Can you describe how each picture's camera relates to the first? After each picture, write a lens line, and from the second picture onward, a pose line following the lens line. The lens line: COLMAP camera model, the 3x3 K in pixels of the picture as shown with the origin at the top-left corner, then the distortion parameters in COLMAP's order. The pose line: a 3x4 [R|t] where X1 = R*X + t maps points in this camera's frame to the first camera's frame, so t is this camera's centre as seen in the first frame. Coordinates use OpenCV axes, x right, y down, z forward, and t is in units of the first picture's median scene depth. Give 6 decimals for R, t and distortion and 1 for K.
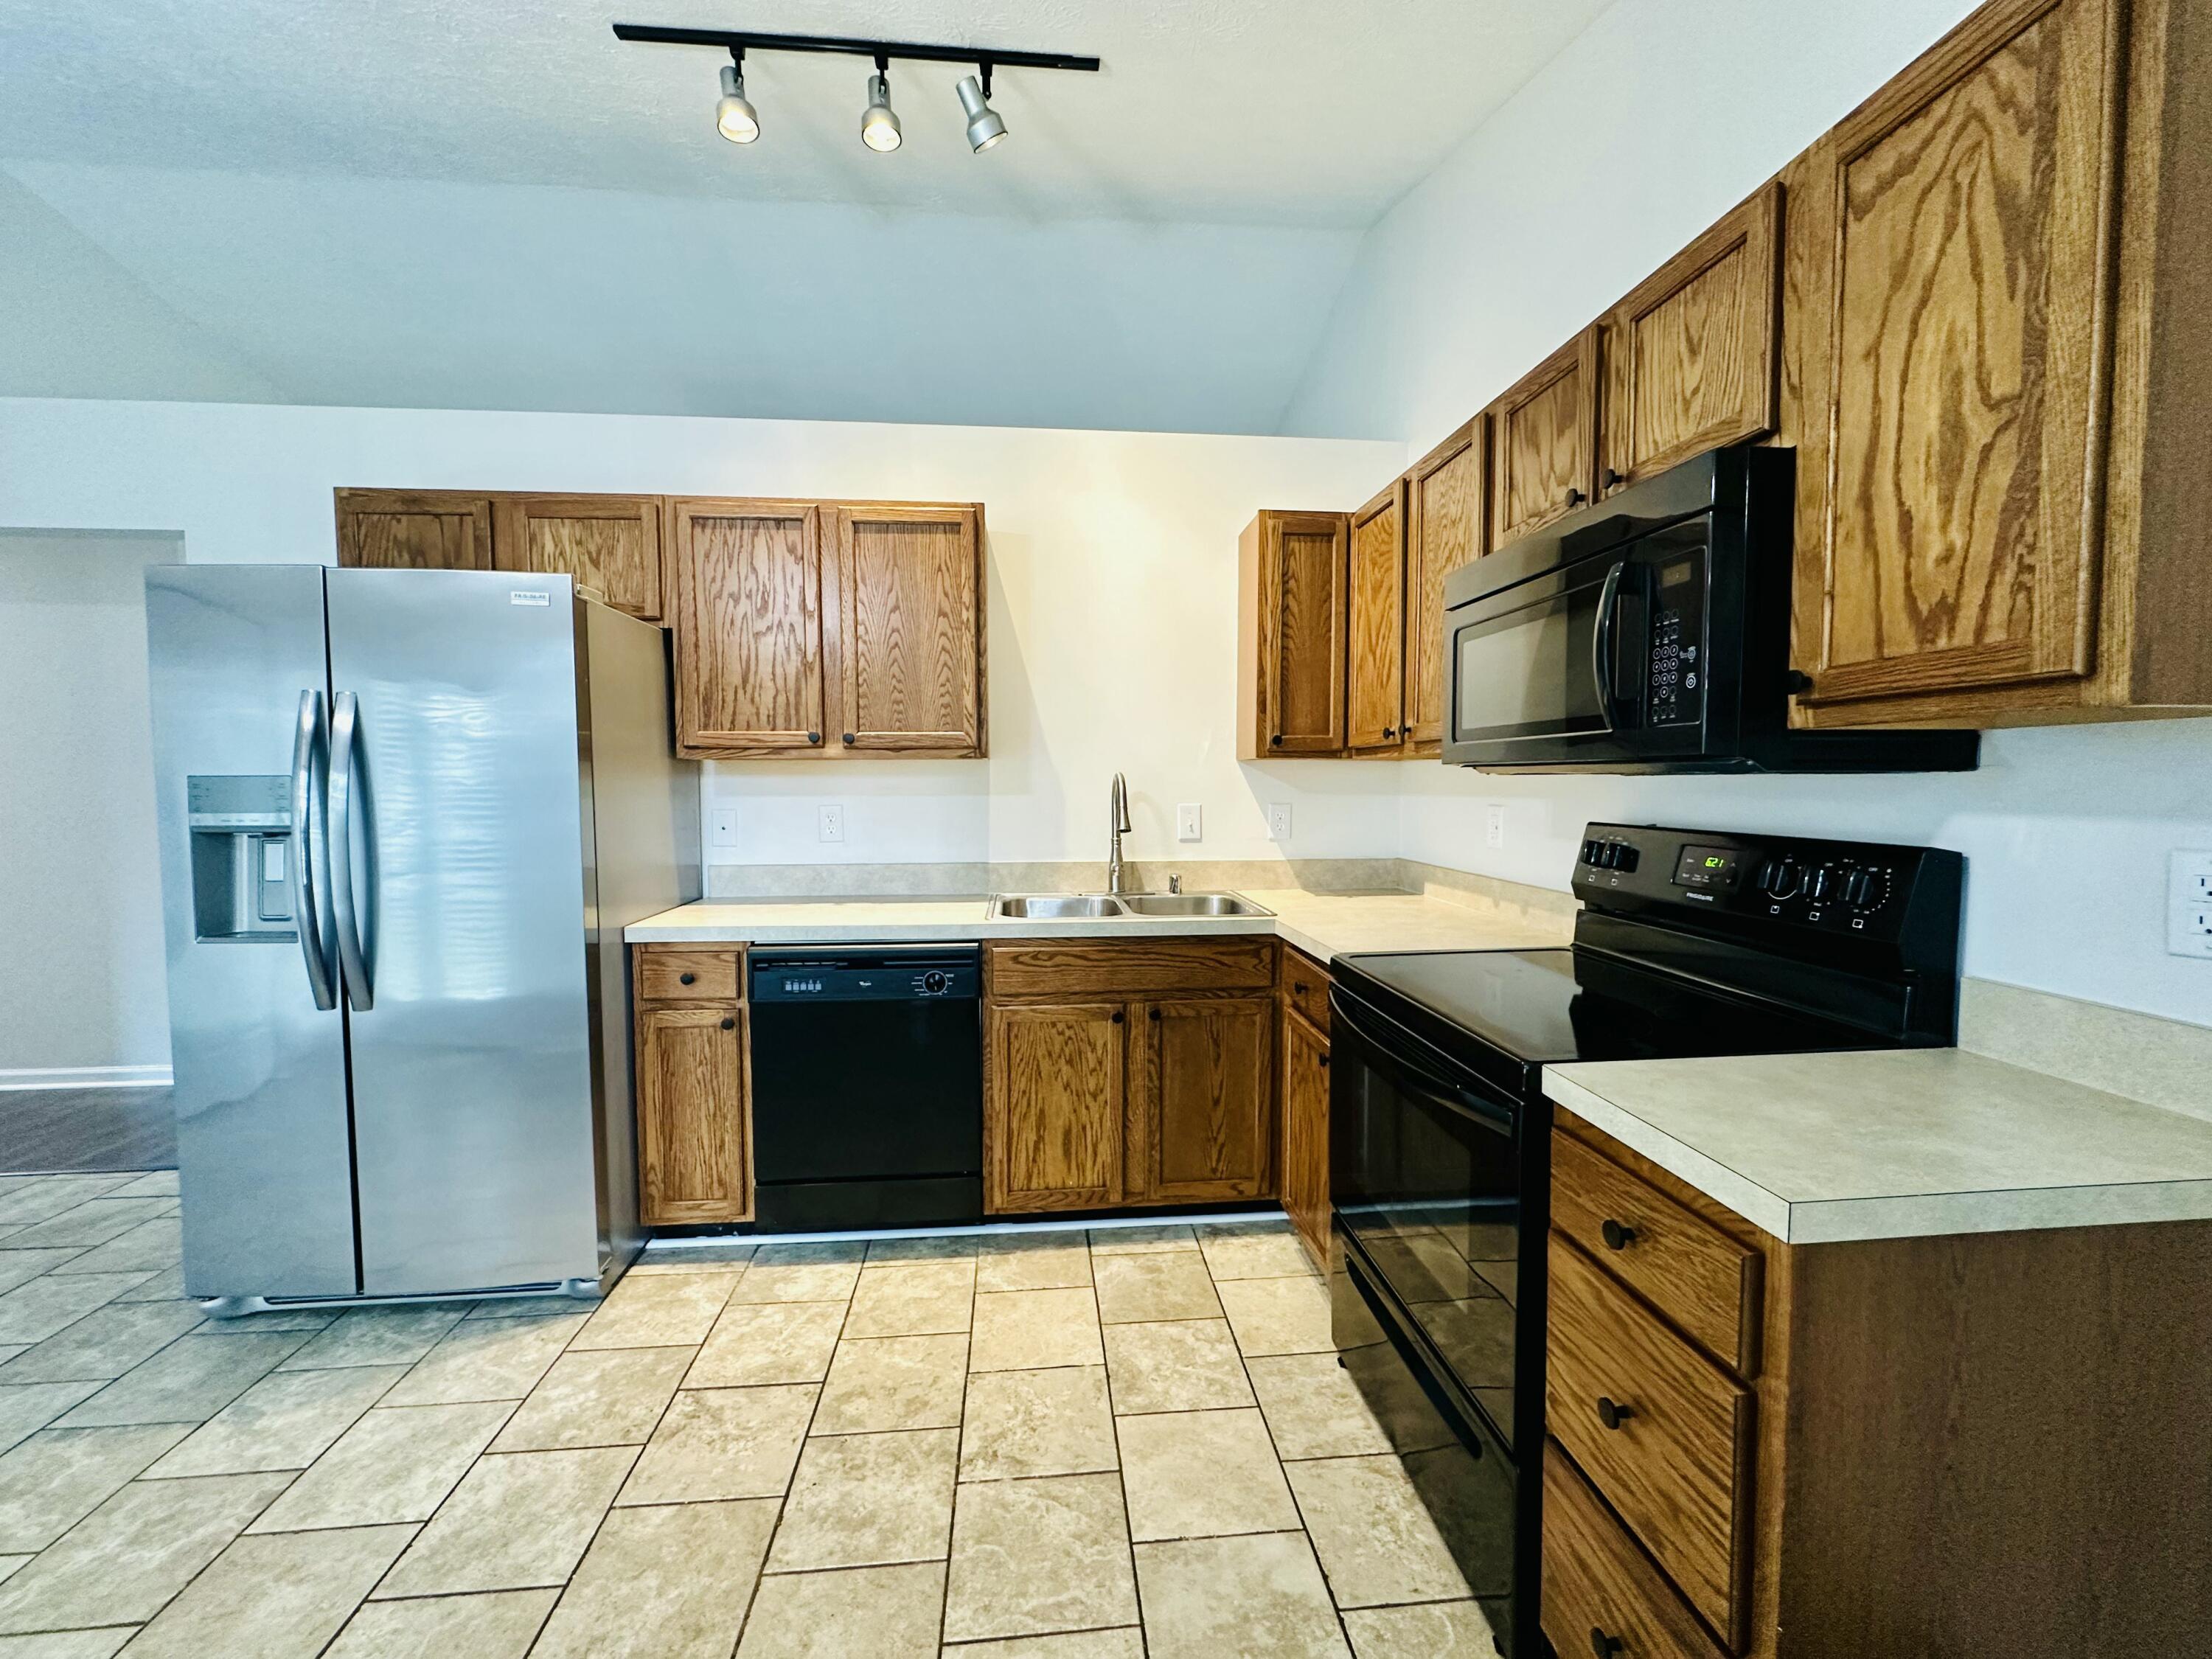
lens RADIAL K [[884.8, 0, 1105.3], [0, 884.8, 831.9], [0, 0, 1]] dist [-0.000480, 0.000097]
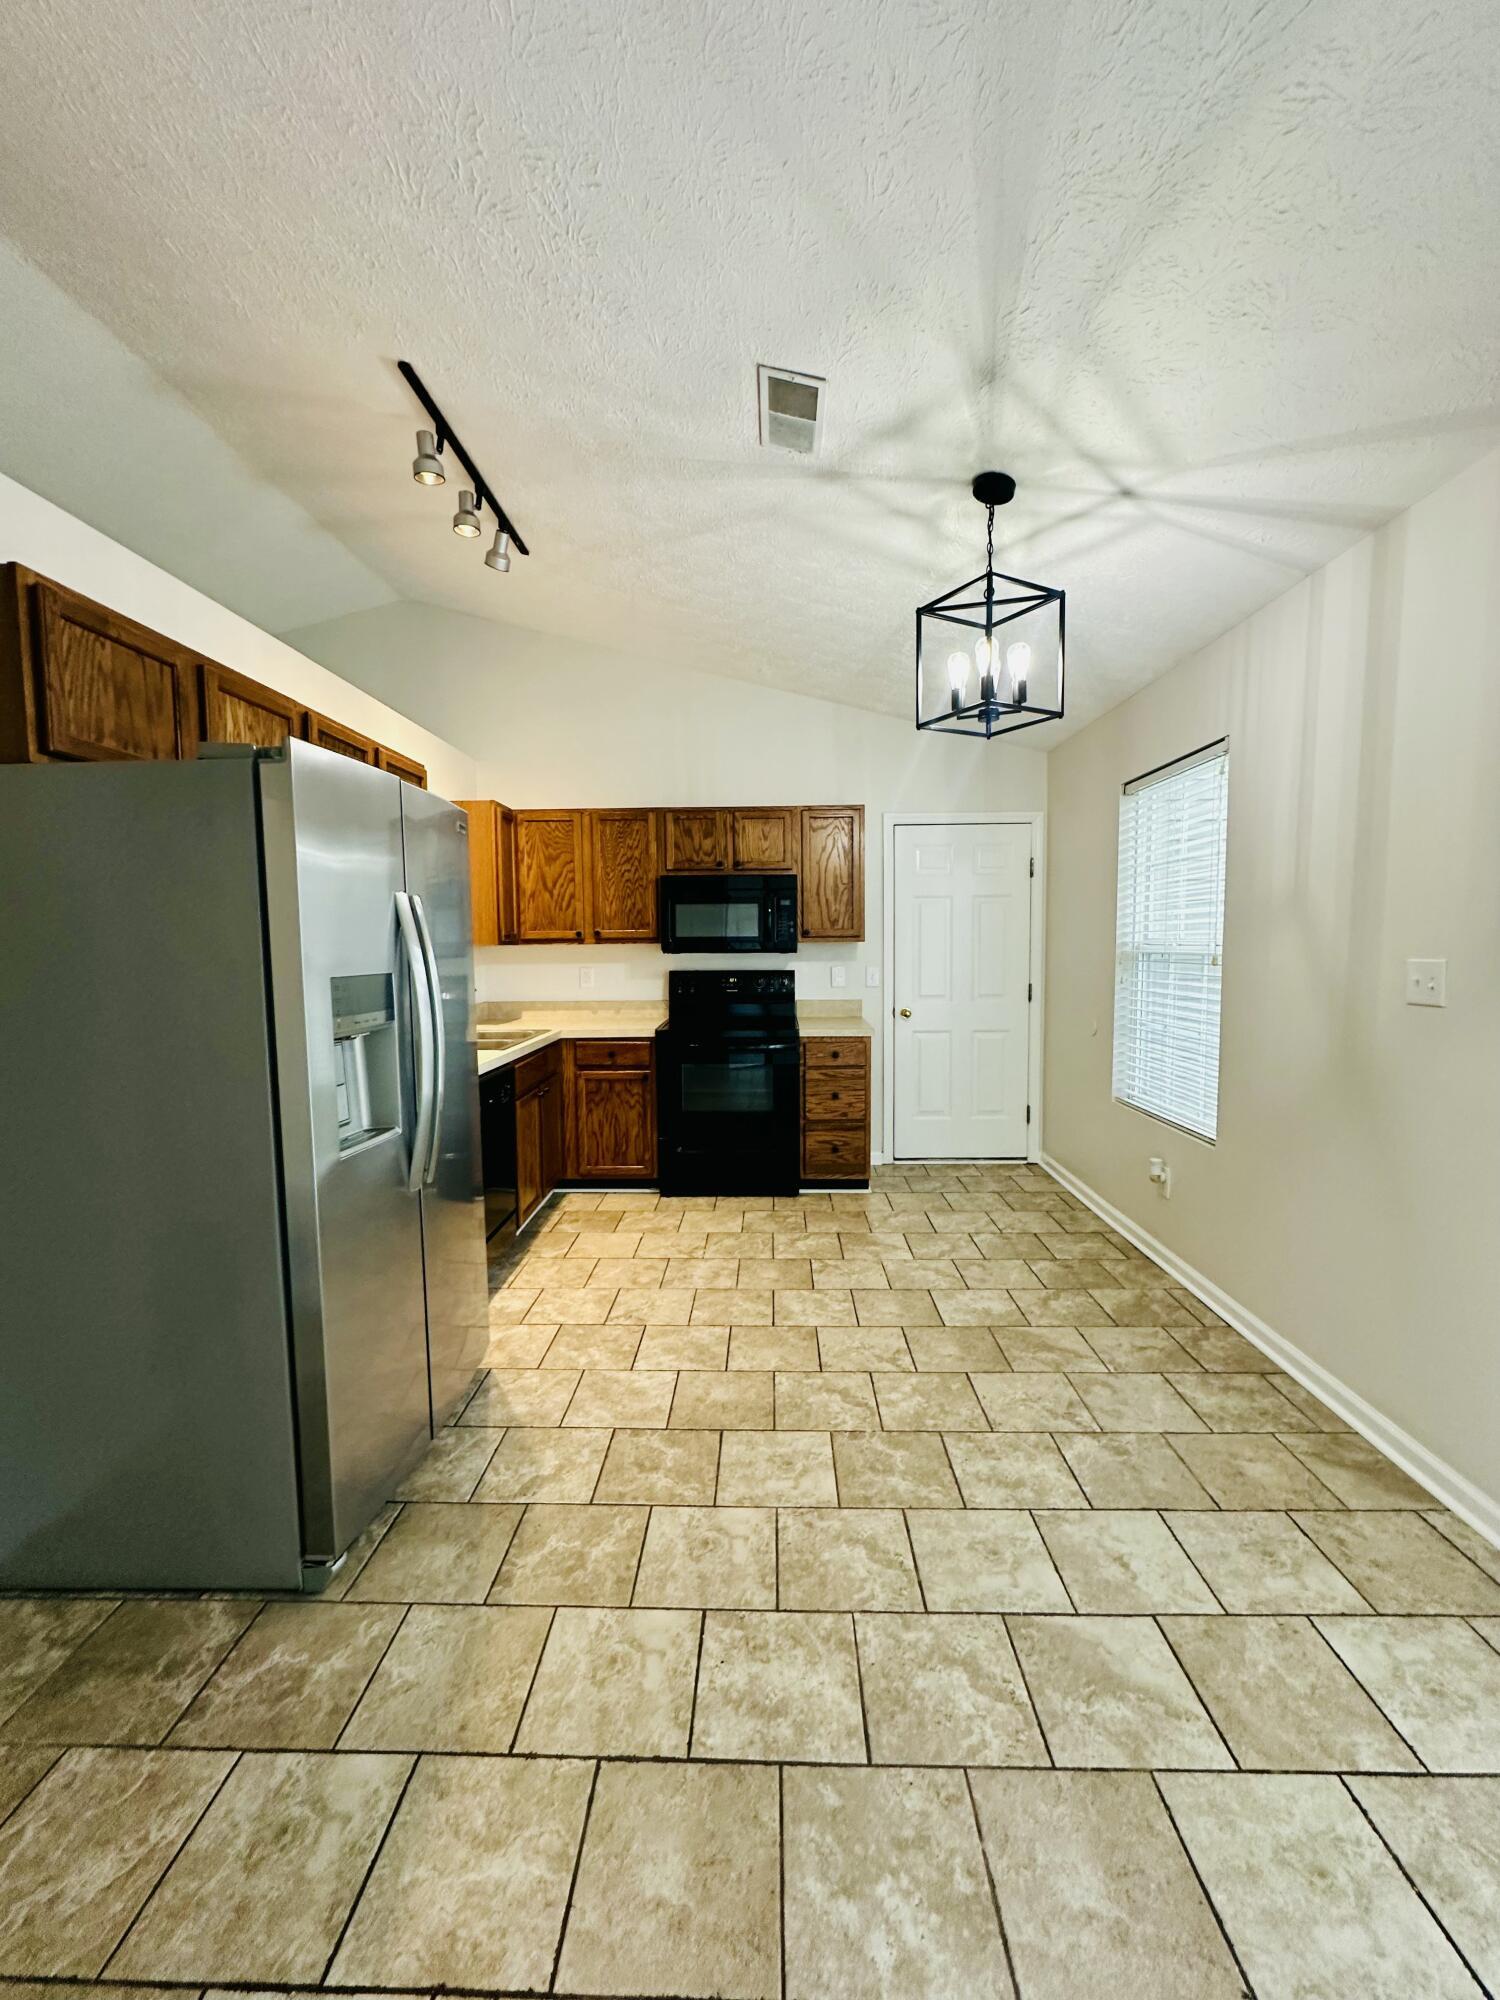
lens RADIAL K [[800.0, 0, 753.7], [0, 800.0, 996.9], [0, 0, 1]] dist [-0.000480, 0.000097]
pose [[0.114320, -0.070697, 0.990925, -1.929861], [0.064447, 0.995891, 0.063616, -0.073254], [-0.991351, 0.056590, 0.118407, 0.499474]]
